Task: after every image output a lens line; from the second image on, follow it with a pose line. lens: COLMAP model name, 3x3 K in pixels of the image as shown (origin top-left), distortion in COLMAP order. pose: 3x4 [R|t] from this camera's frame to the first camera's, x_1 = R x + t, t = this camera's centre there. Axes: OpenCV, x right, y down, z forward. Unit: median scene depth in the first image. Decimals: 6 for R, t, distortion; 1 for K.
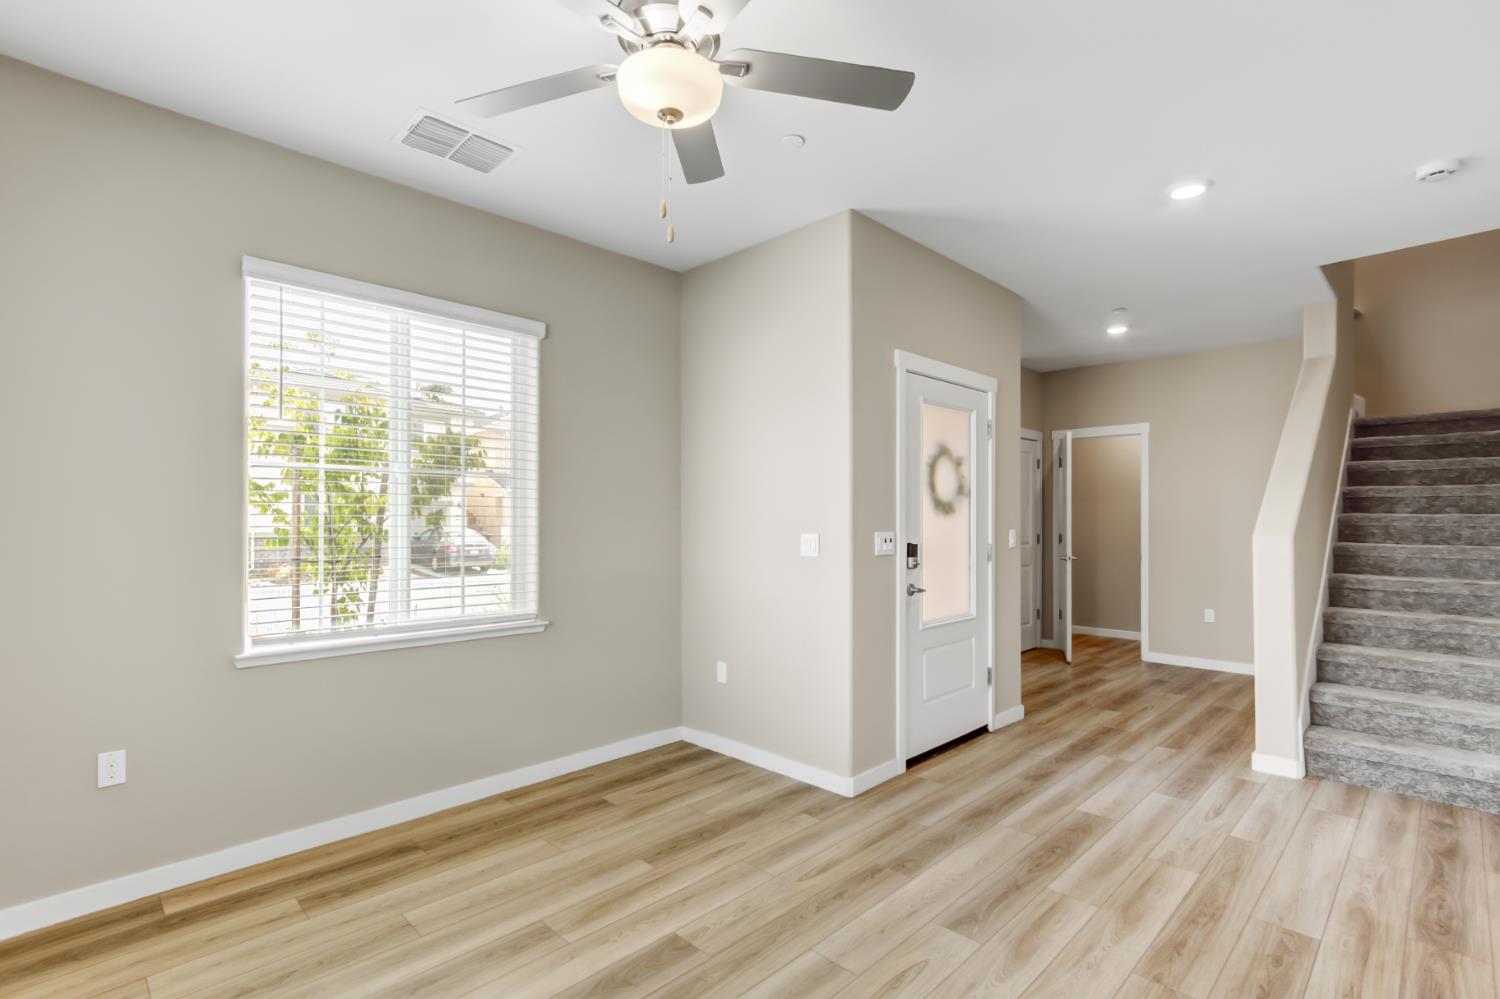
lens RADIAL K [[718.4, 0, 753.3], [0, 718.4, 508.7], [0, 0, 1]] dist [0.013994, 0.003418]
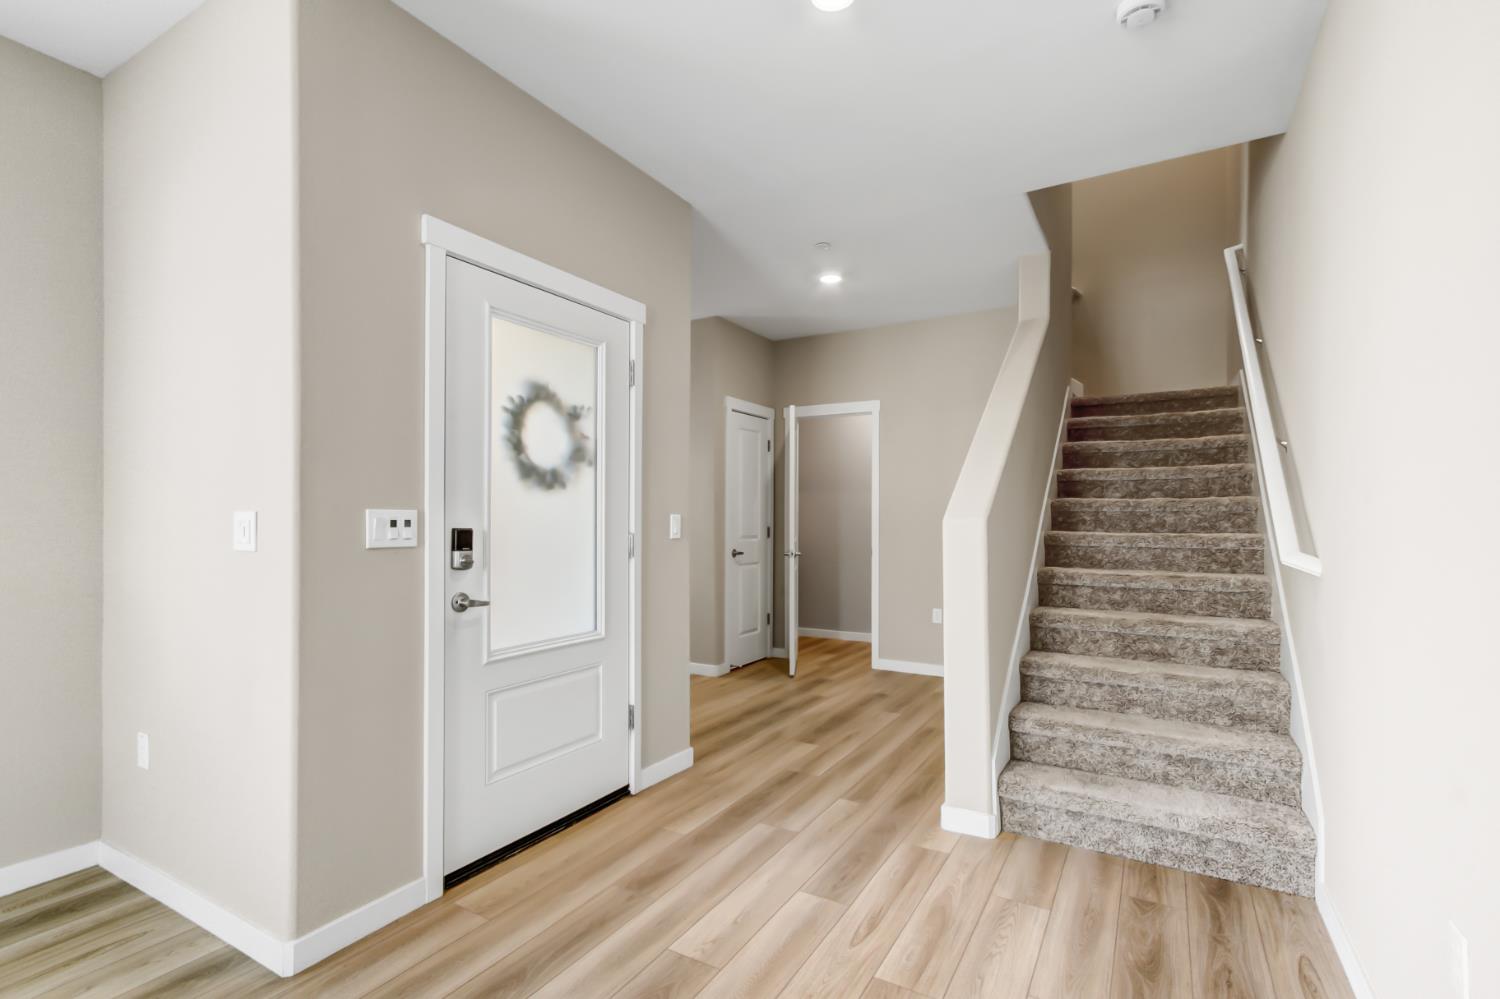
lens RADIAL K [[718.4, 0, 746.4], [0, 718.4, 506.6], [0, 0, 1]] dist [0.013994, 0.003418]
pose [[0.969690, 0.006641, 0.244247, 0.294206], [-0.005691, 0.999973, -0.004595, 0.028163], [-0.244271, 0.003065, 0.969702, 0.307935]]
